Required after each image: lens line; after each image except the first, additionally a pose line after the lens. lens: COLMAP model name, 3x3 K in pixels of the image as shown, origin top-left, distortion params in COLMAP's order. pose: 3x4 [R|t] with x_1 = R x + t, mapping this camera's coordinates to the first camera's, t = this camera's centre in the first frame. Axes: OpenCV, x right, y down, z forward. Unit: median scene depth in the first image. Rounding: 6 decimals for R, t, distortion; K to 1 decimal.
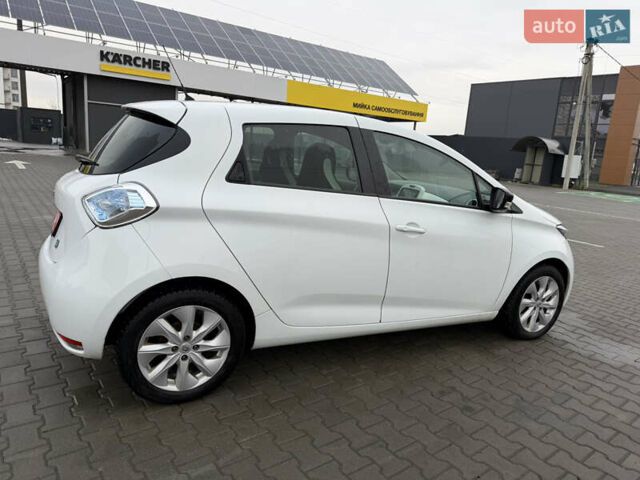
lens RADIAL K [[439.7, 0, 322.2], [0, 439.7, 241.2], [0, 0, 1]] dist [0.012857, -0.015969]
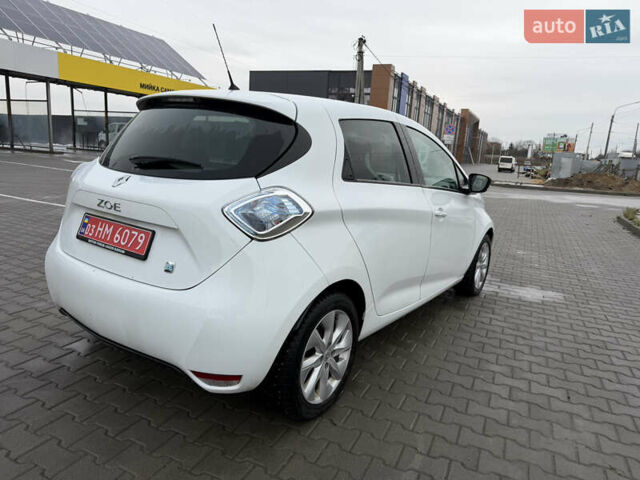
lens RADIAL K [[439.7, 0, 318.9], [0, 439.7, 241.7], [0, 0, 1]] dist [0.012857, -0.015969]
pose [[0.883698, -0.110328, 0.454868, -0.474701], [0.094447, 0.993864, 0.057573, -0.040078], [-0.458429, -0.007916, 0.888696, 0.099843]]
